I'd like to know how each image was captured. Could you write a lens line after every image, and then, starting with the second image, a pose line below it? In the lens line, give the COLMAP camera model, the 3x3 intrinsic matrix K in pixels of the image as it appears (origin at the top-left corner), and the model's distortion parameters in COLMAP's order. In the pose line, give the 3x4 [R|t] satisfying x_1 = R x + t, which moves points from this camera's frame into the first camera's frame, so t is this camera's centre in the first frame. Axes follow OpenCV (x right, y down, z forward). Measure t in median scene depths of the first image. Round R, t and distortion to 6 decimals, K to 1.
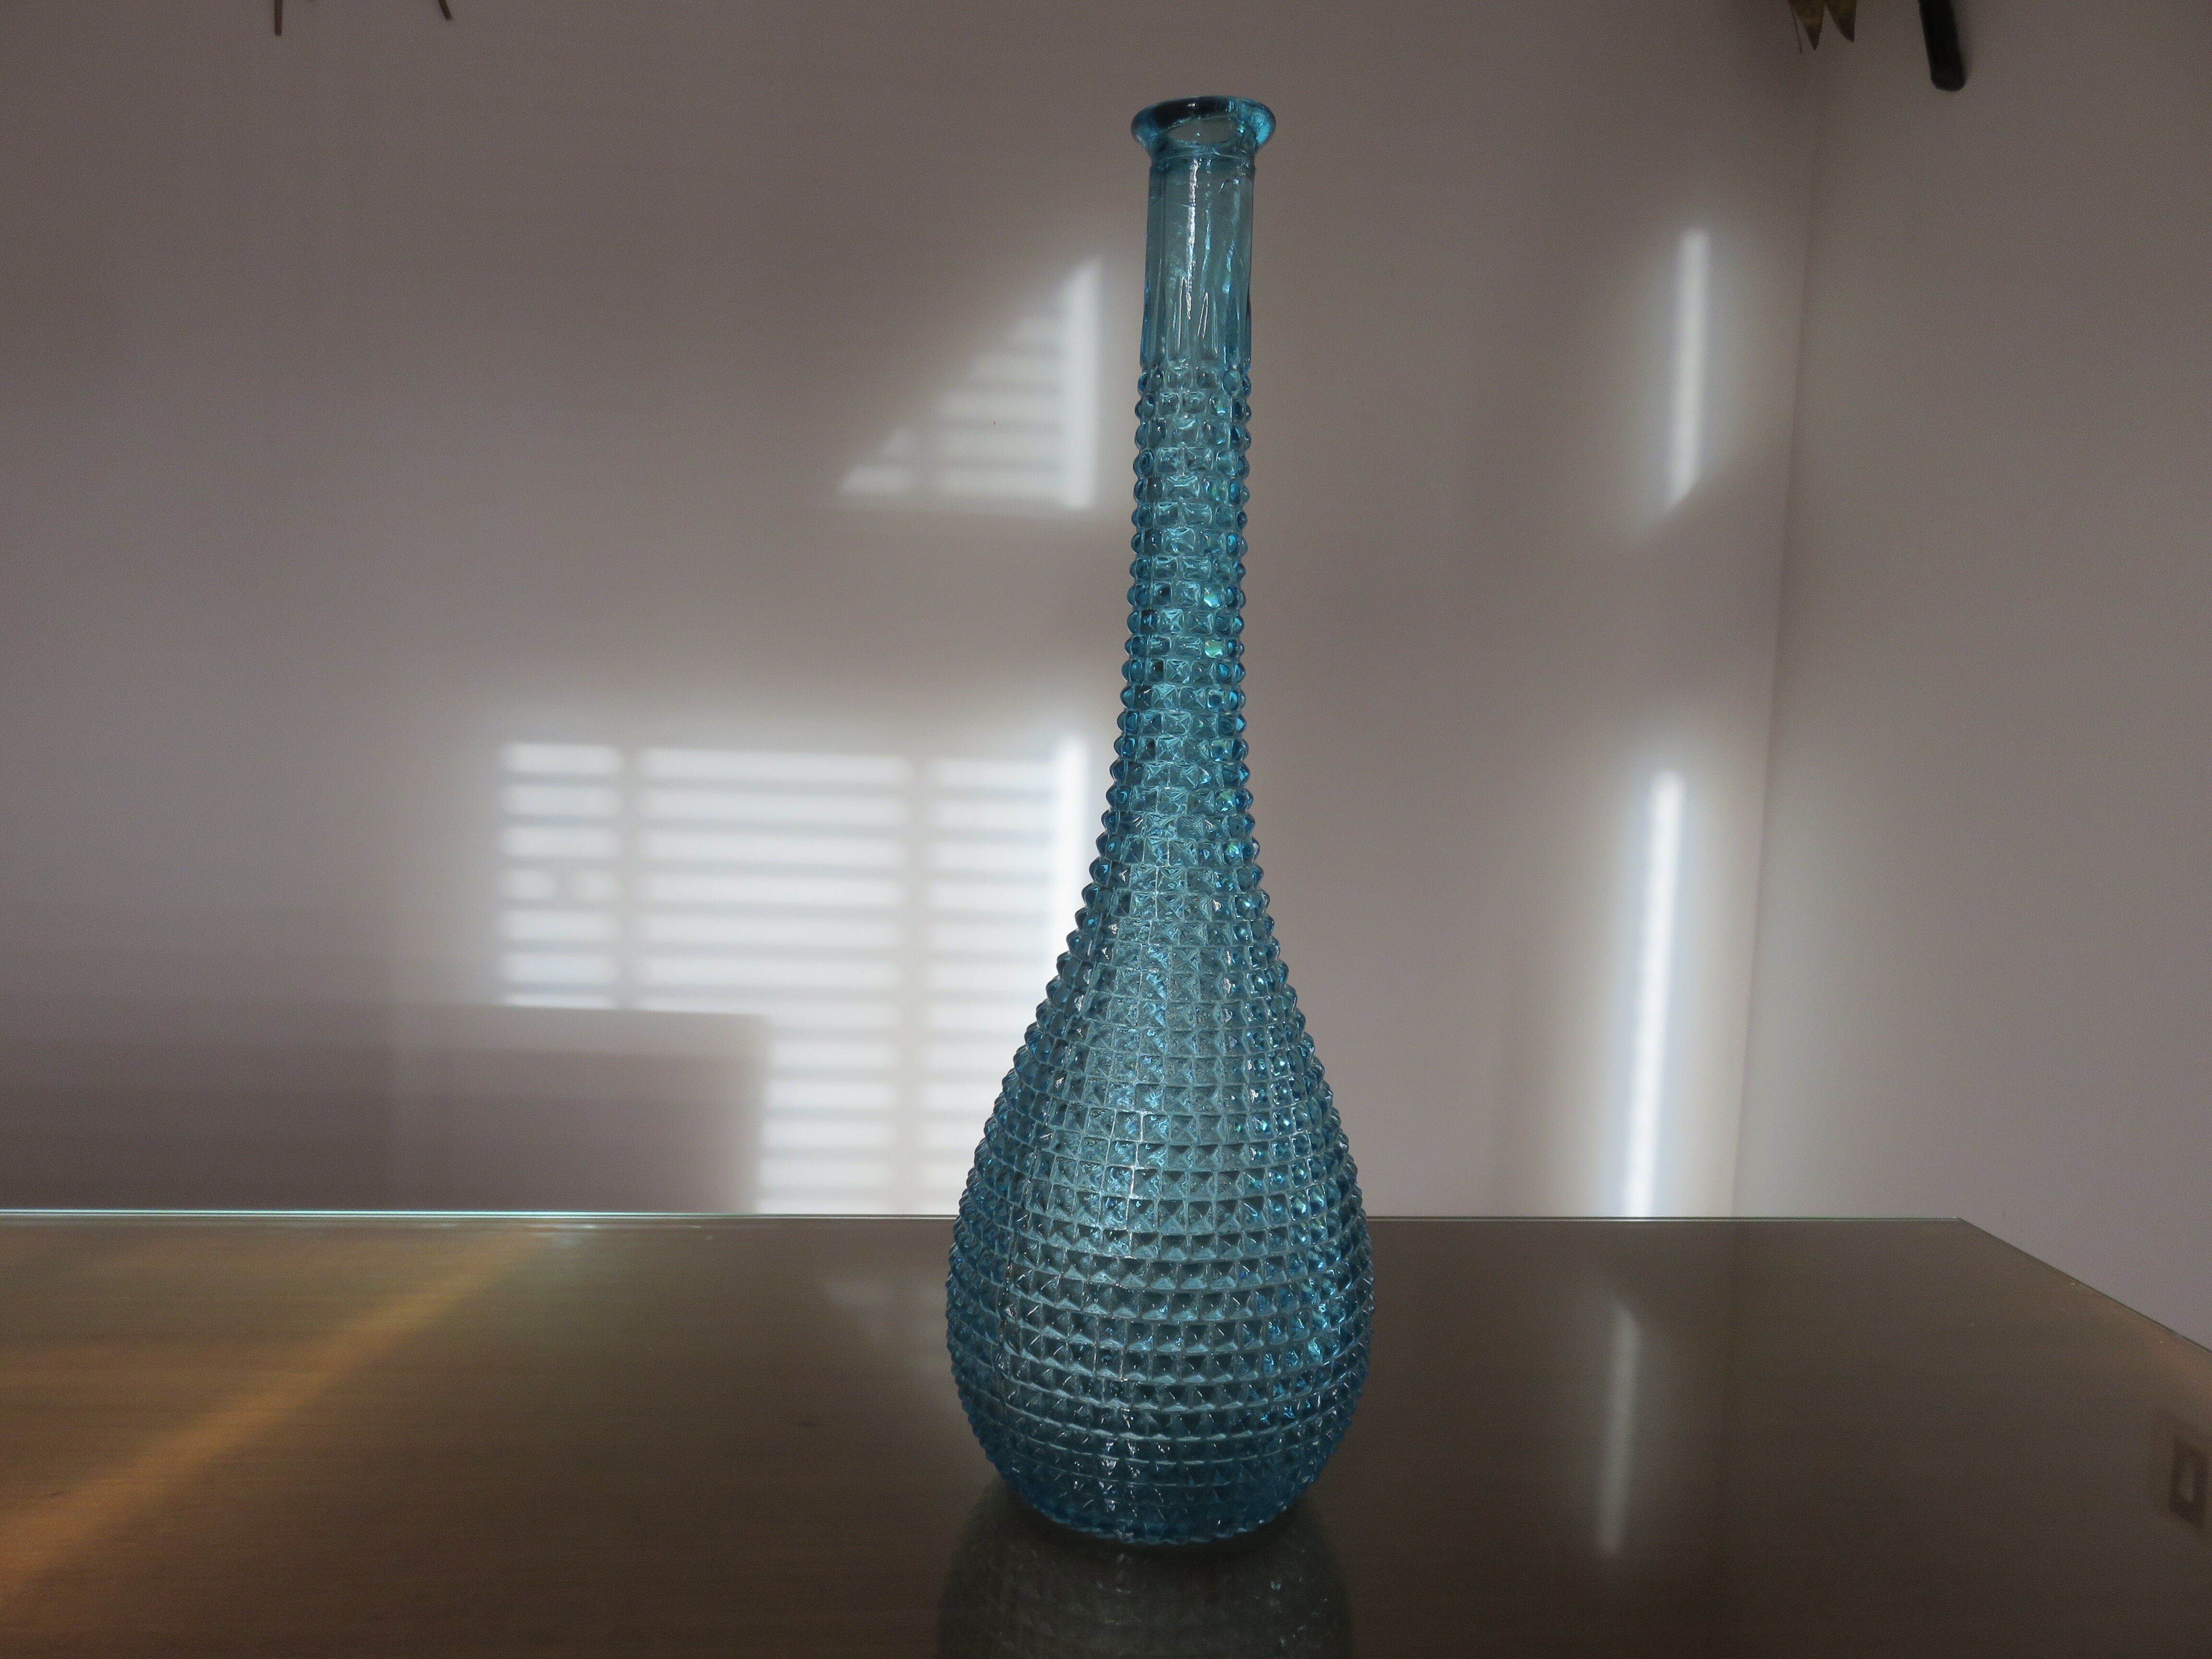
lens RADIAL K [[1659.7, 0, 1106.0], [0, 1659.7, 829.5], [0, 0, 1]] dist [-0.003614, 0.001196]
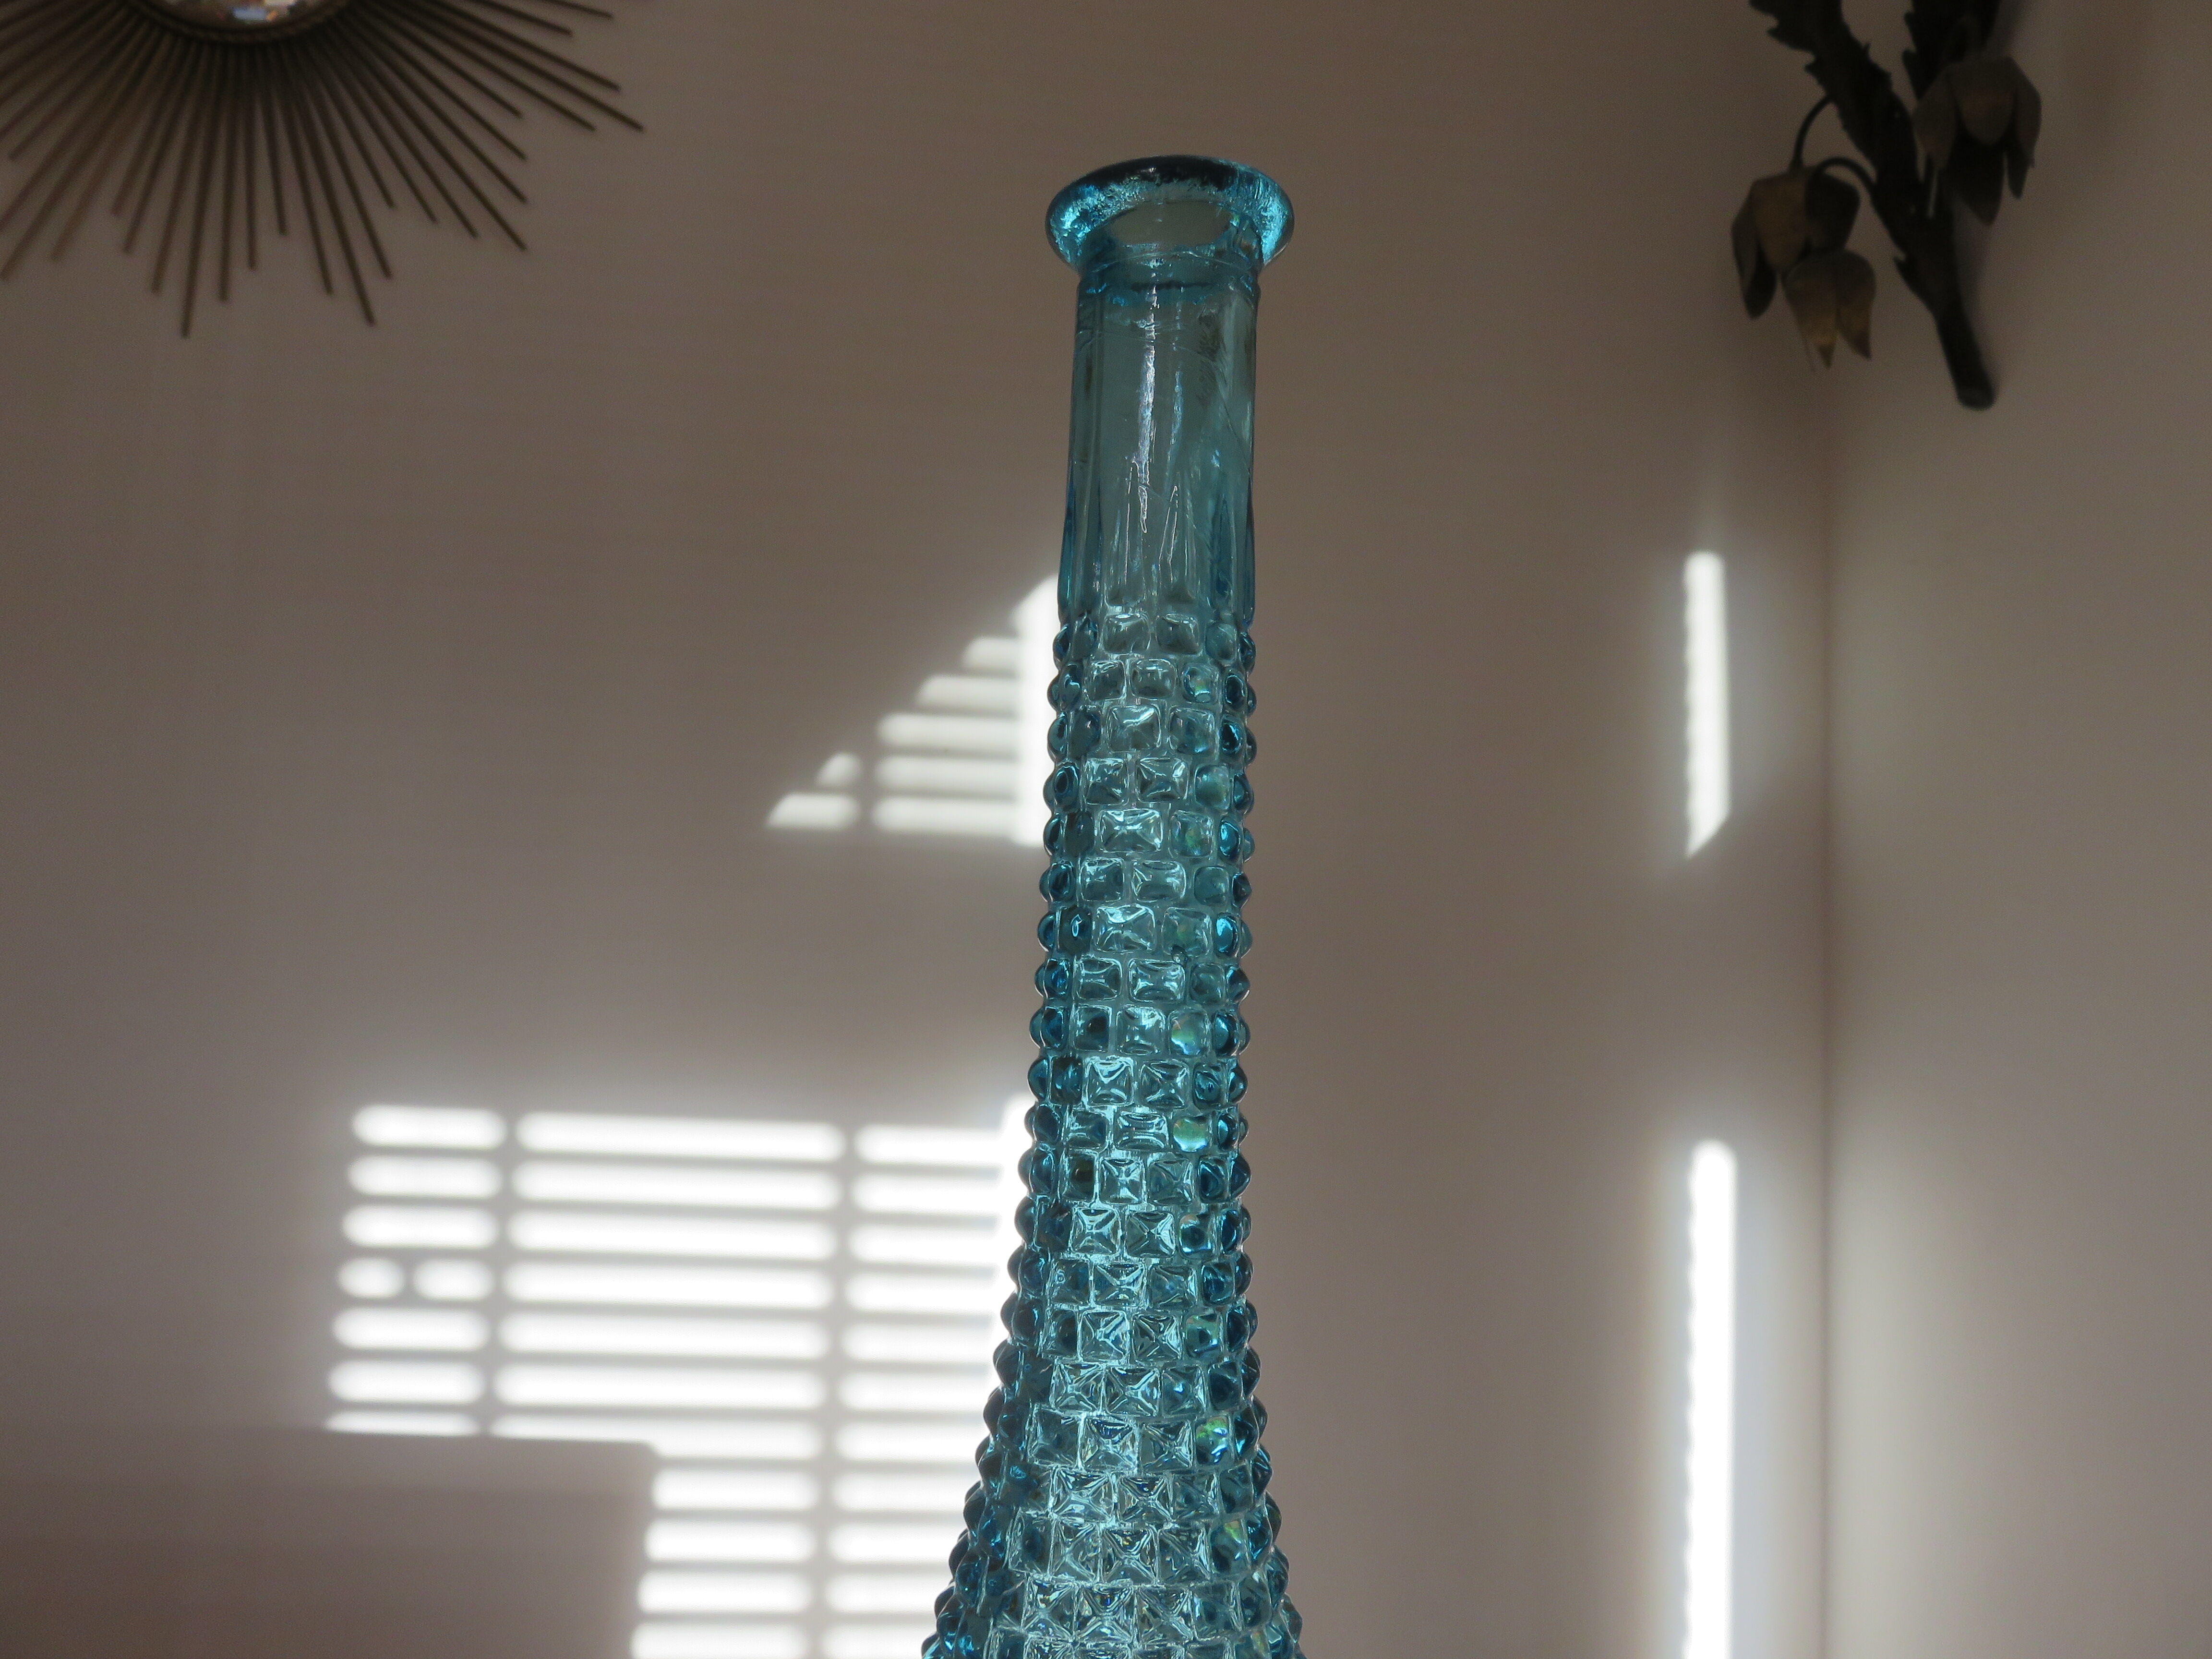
lens RADIAL K [[1659.7, 0, 1106.0], [0, 1659.7, 829.5], [0, 0, 1]] dist [-0.003614, 0.001196]
pose [[0.999846, 0.009990, 0.014420, 0.029907], [-0.006988, 0.980783, -0.194977, -0.100866], [-0.016091, 0.194846, 0.980702, 0.469435]]
